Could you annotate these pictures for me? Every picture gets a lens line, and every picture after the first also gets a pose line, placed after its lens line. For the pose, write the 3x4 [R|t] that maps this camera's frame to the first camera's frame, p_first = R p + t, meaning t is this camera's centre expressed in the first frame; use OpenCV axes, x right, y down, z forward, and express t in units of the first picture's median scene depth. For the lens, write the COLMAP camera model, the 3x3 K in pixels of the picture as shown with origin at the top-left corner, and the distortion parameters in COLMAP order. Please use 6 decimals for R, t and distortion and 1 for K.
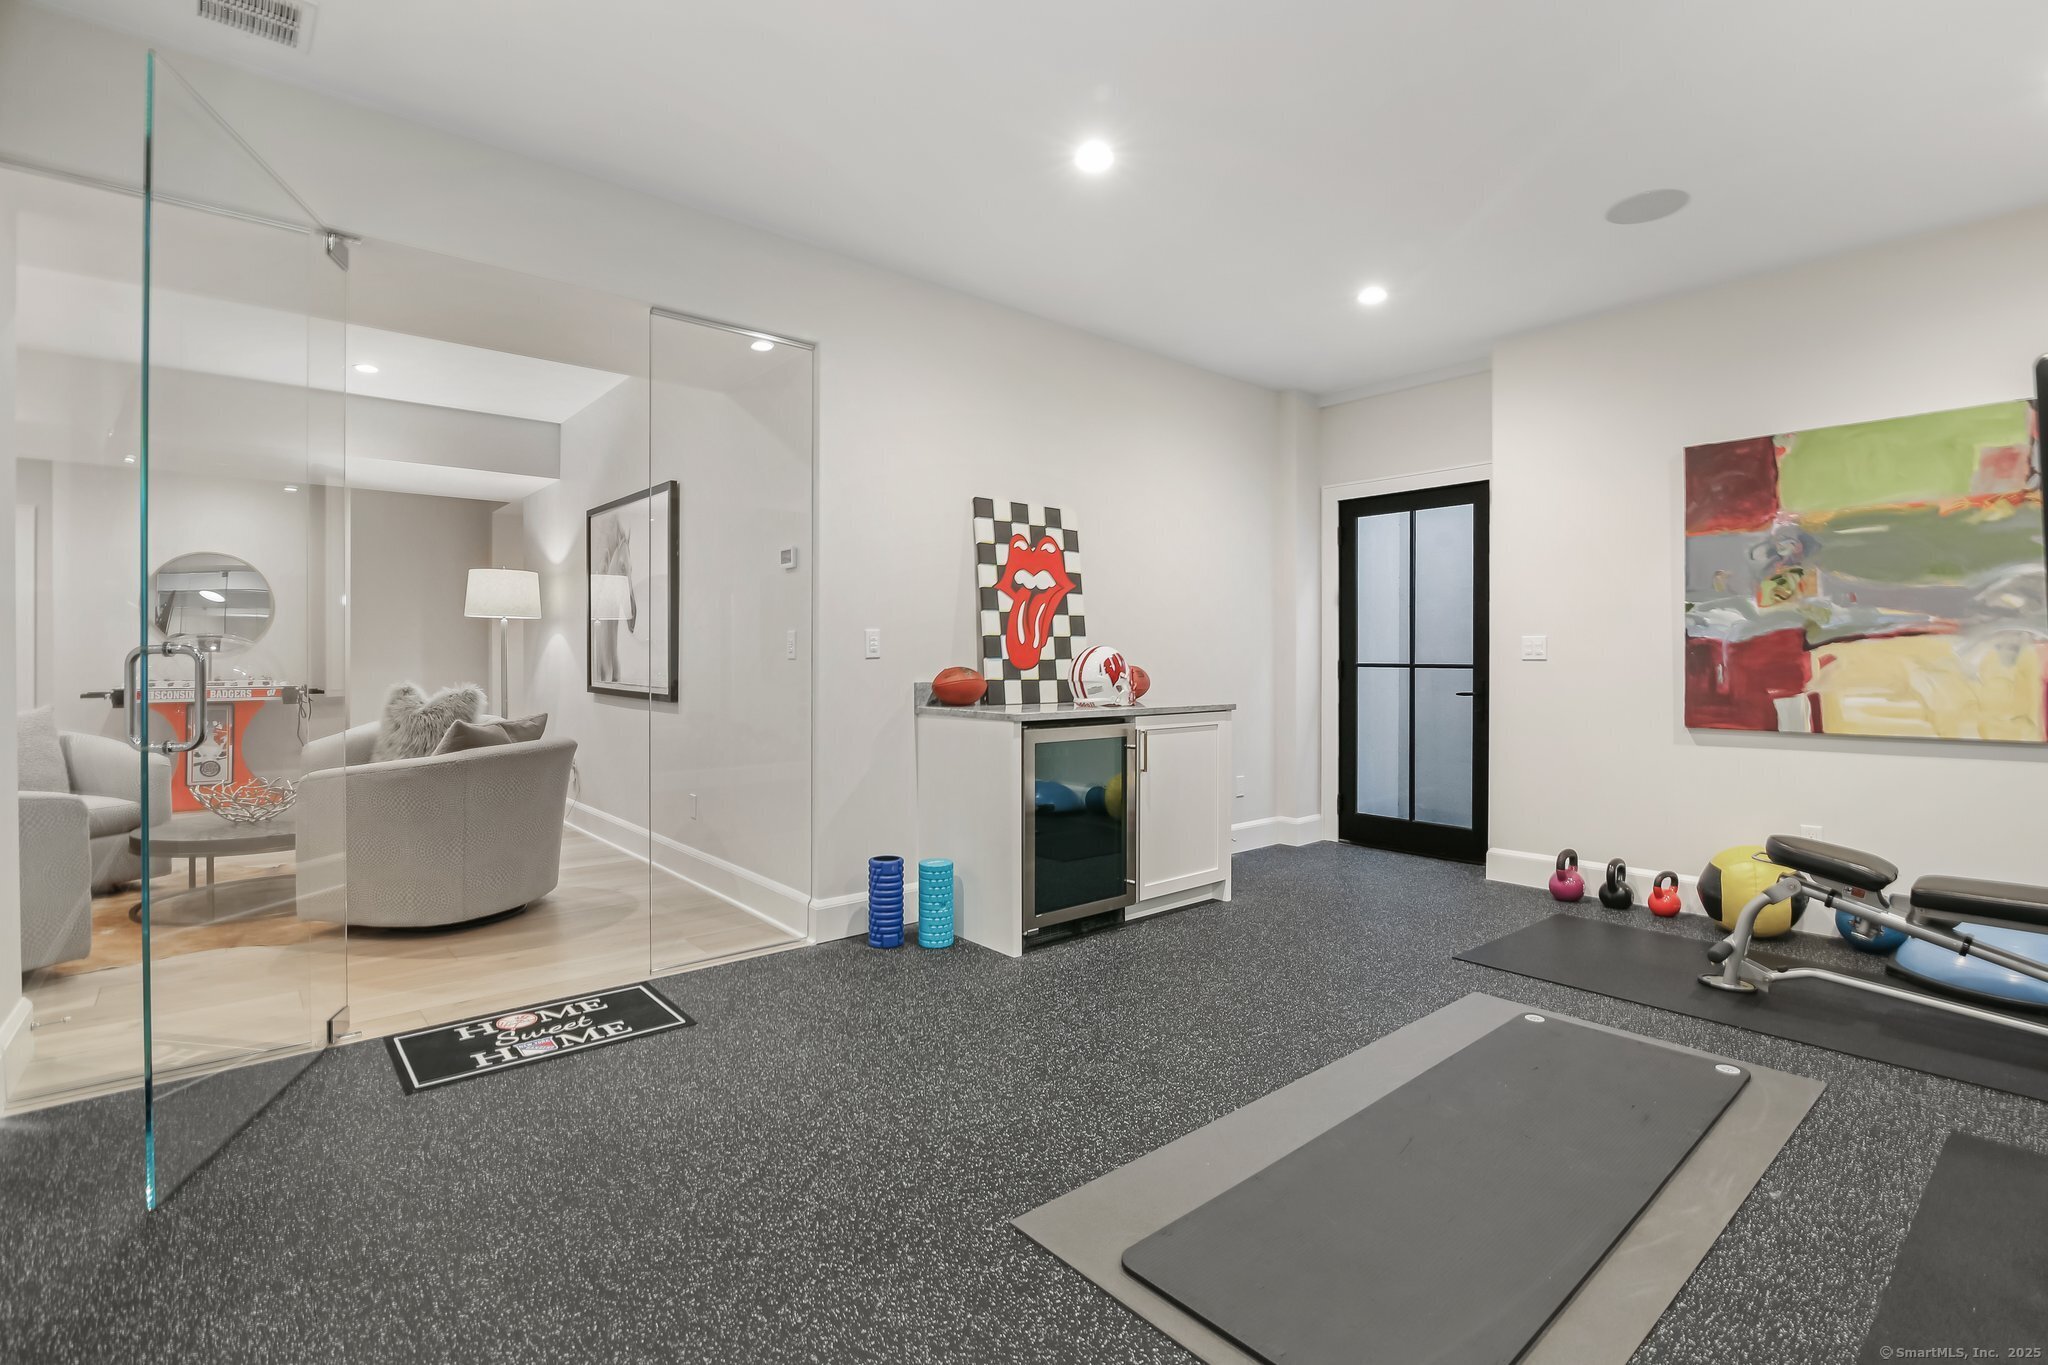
lens RADIAL K [[944.9, 0, 1025.0], [0, 944.9, 672.9], [0, 0, 1]] dist [-0.022410, 0.002383]
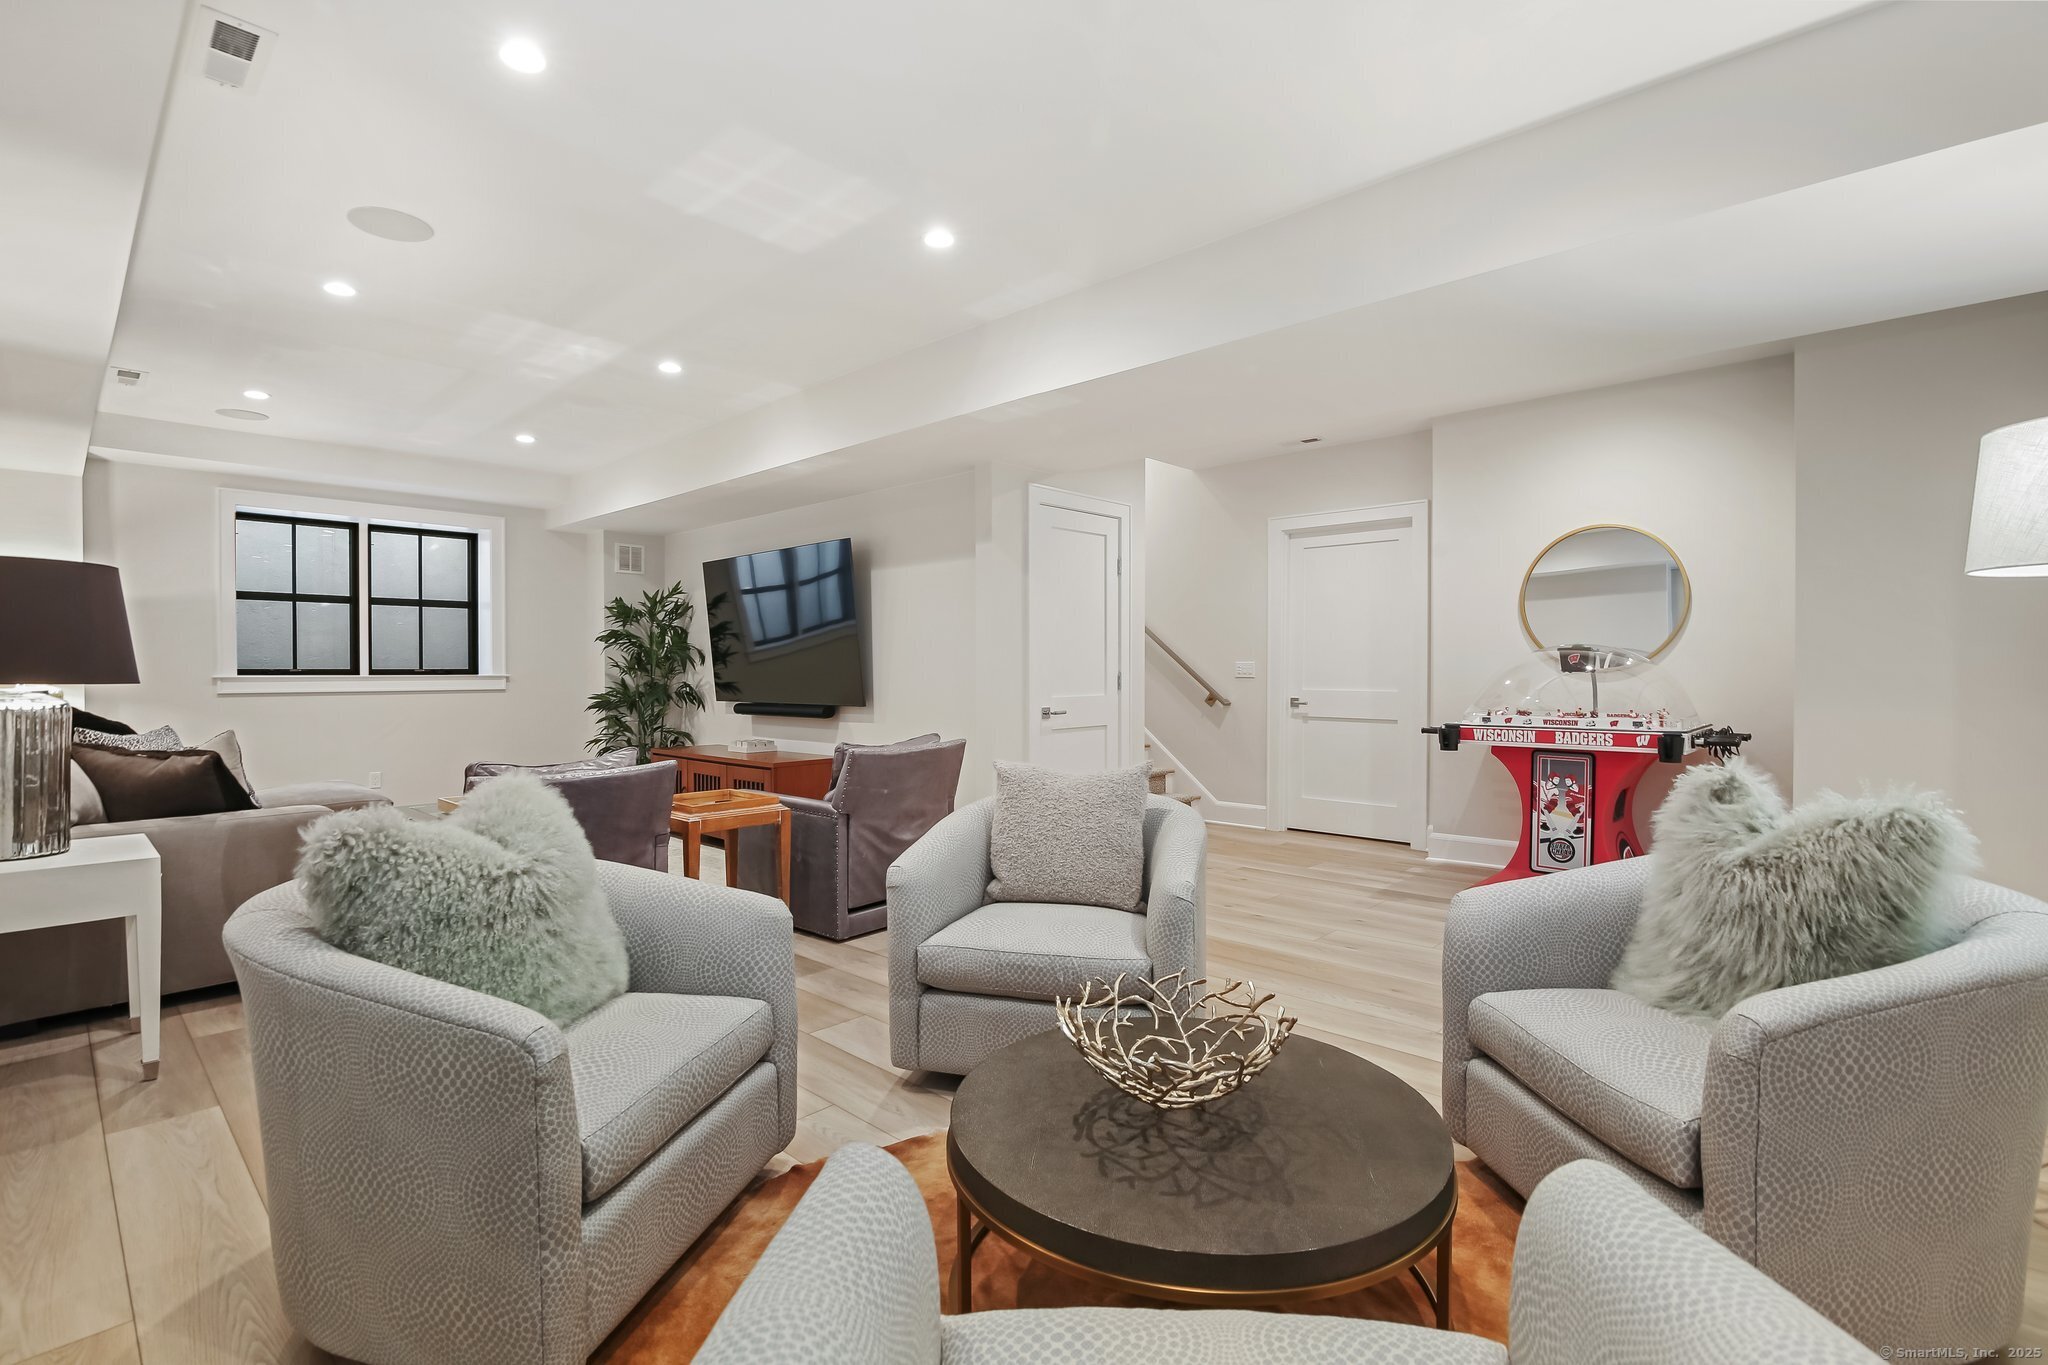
lens RADIAL K [[944.9, 0, 1025.3], [0, 944.9, 677.9], [0, 0, 1]] dist [-0.022410, 0.002383]
pose [[0.109156, 0.008416, -0.993989, -0.255623], [-0.006386, 0.999949, 0.007765, -0.021805], [0.994004, 0.005501, 0.109204, 0.544630]]
